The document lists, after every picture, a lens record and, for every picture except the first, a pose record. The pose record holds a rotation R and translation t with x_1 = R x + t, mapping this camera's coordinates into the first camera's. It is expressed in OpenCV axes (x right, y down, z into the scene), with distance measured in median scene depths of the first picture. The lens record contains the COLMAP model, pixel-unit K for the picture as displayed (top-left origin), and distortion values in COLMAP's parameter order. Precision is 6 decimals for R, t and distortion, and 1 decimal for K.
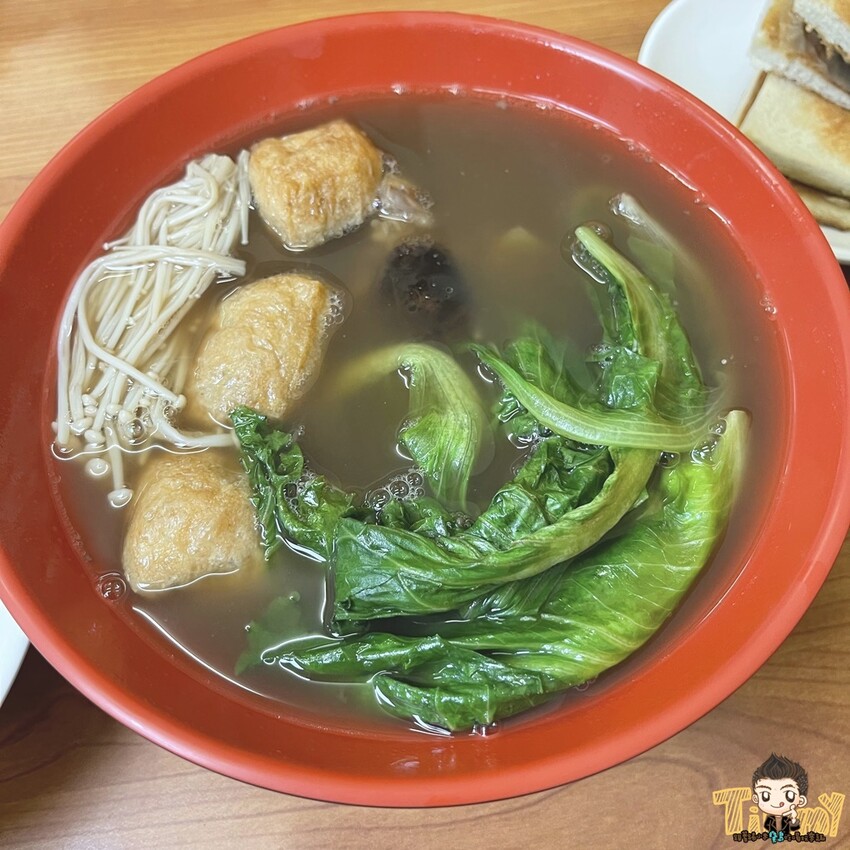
lens RADIAL K [[870.3, 0, 430.0], [0, 870.3, 448.4], [0, 0, 1]] dist [0.077257, -0.152830]
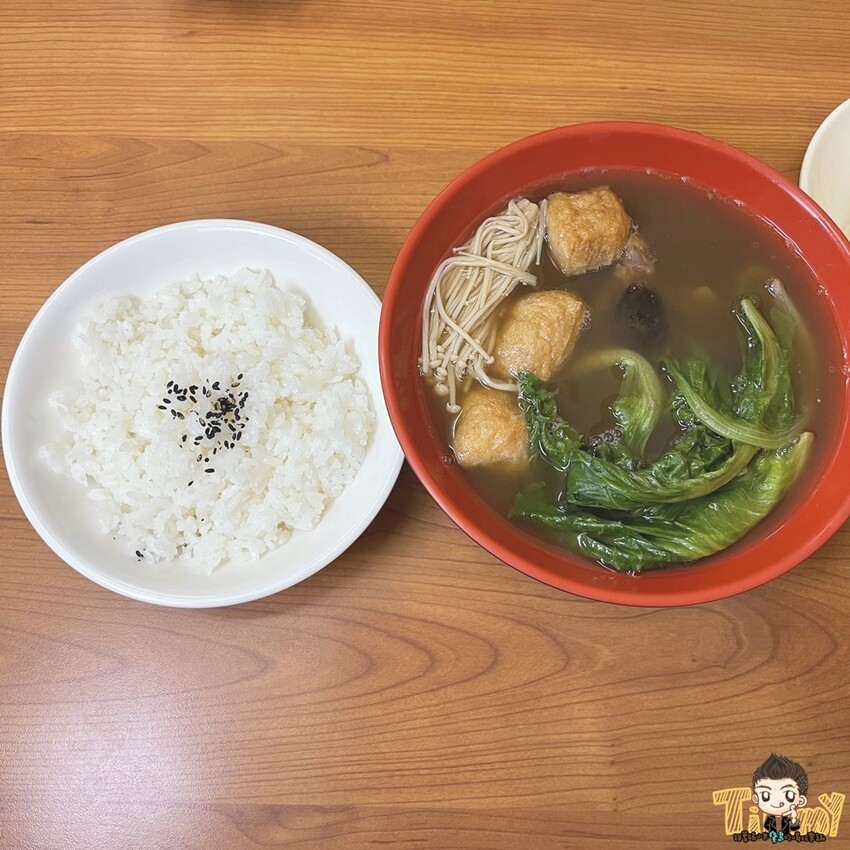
lens RADIAL K [[870.3, 0, 430.0], [0, 870.3, 448.4], [0, 0, 1]] dist [0.077257, -0.152830]
pose [[0.978513, 0.204311, -0.027724, -0.327778], [-0.195938, 0.963305, 0.183444, -0.182188], [0.064186, -0.174070, 0.982639, -0.762144]]
